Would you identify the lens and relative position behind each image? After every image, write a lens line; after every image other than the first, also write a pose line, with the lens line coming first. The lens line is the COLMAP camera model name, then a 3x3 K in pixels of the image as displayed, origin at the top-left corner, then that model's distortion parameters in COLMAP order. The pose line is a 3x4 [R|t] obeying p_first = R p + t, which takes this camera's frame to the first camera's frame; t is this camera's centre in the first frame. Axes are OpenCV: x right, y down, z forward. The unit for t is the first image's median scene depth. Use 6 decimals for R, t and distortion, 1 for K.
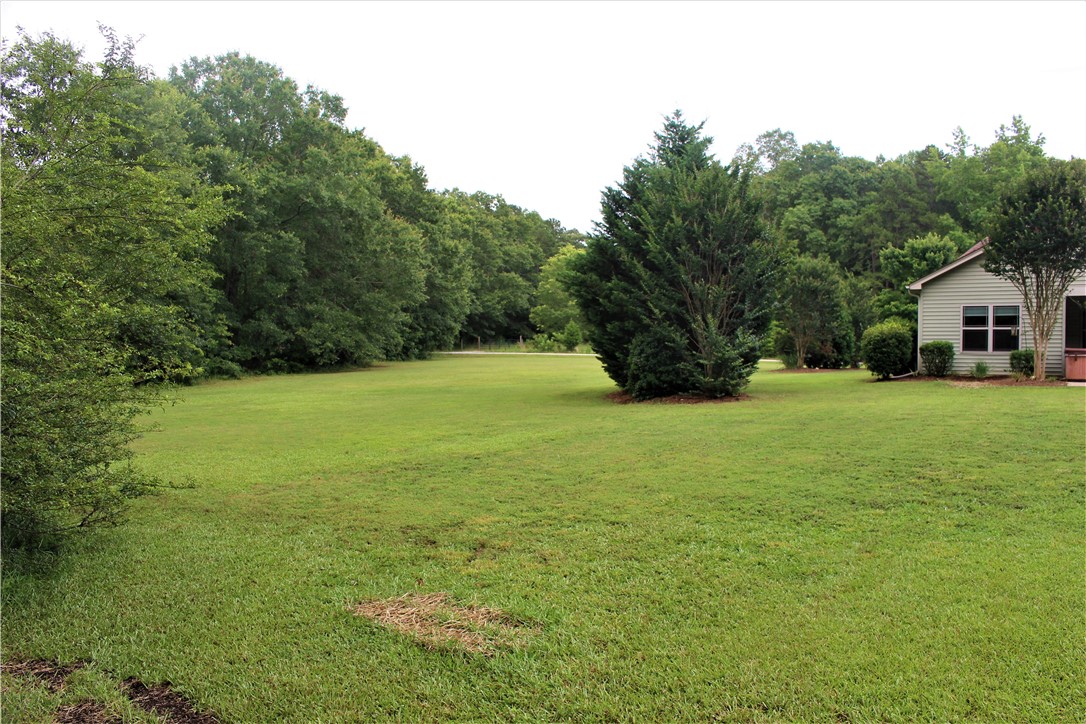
lens RADIAL K [[905.3, 0, 540.1], [0, 905.3, 380.4], [0, 0, 1]] dist [-0.153931, 0.119423]
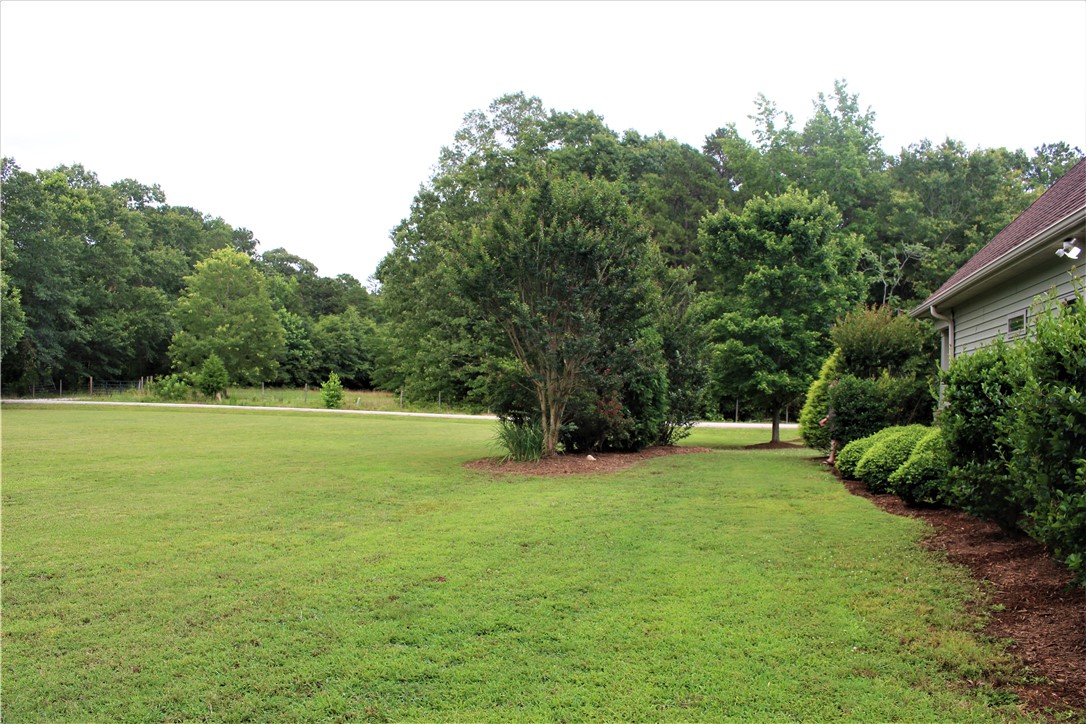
lens RADIAL K [[905.3, 0, 545.0], [0, 905.3, 380.0], [0, 0, 1]] dist [-0.153931, 0.119423]
pose [[0.961064, 0.010157, 0.276140, 0.096627], [0.003386, 0.998816, -0.048522, -0.015515], [-0.276306, 0.047568, 0.959892, 0.333529]]
